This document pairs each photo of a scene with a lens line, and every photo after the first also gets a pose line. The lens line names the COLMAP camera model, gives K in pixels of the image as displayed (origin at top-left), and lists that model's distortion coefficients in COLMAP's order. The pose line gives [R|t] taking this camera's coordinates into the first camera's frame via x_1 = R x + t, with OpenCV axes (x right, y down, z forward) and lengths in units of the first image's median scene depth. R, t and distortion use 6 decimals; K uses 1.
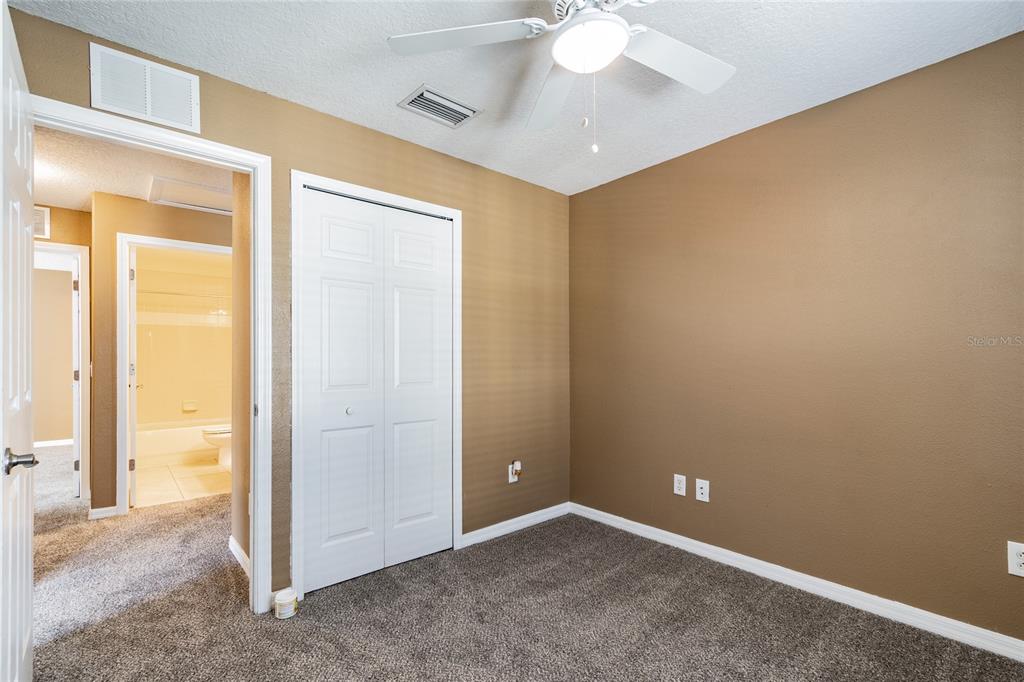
lens RADIAL K [[460.3, 0, 509.7], [0, 460.3, 356.5], [0, 0, 1]] dist [-0.002125, -0.000495]
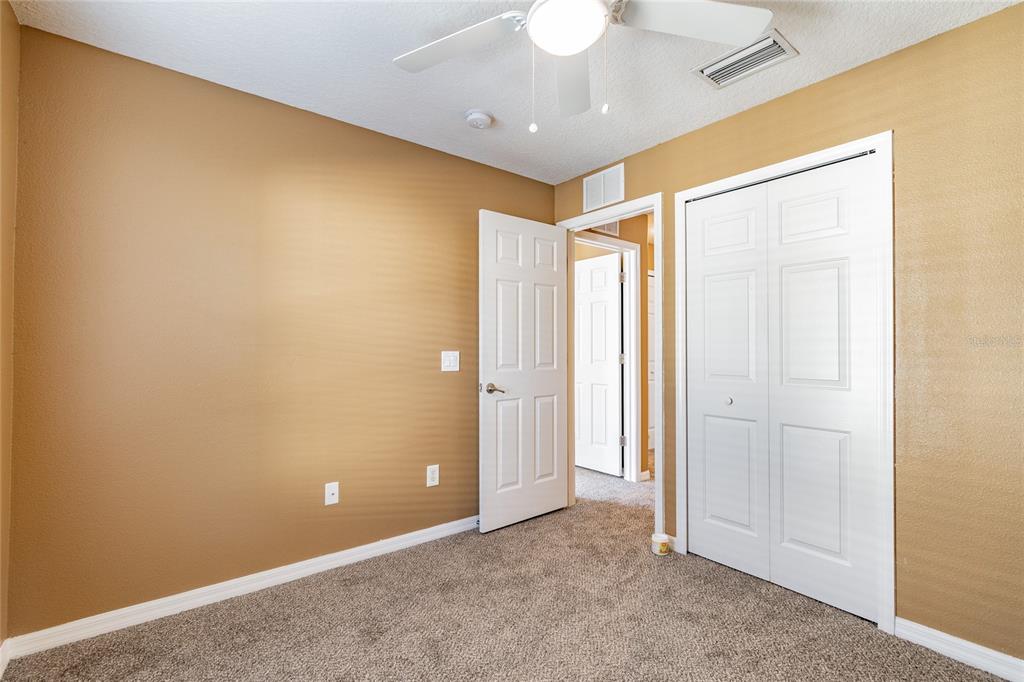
lens RADIAL K [[459.8, 0, 508.6], [0, 459.8, 345.5], [0, 0, 1]] dist [-0.001333, -0.000047]
pose [[-0.040797, -0.002858, -0.999163, 0.754886], [0.004661, 0.999984, -0.003050, -0.004869], [0.999157, -0.004781, -0.040783, 0.609433]]
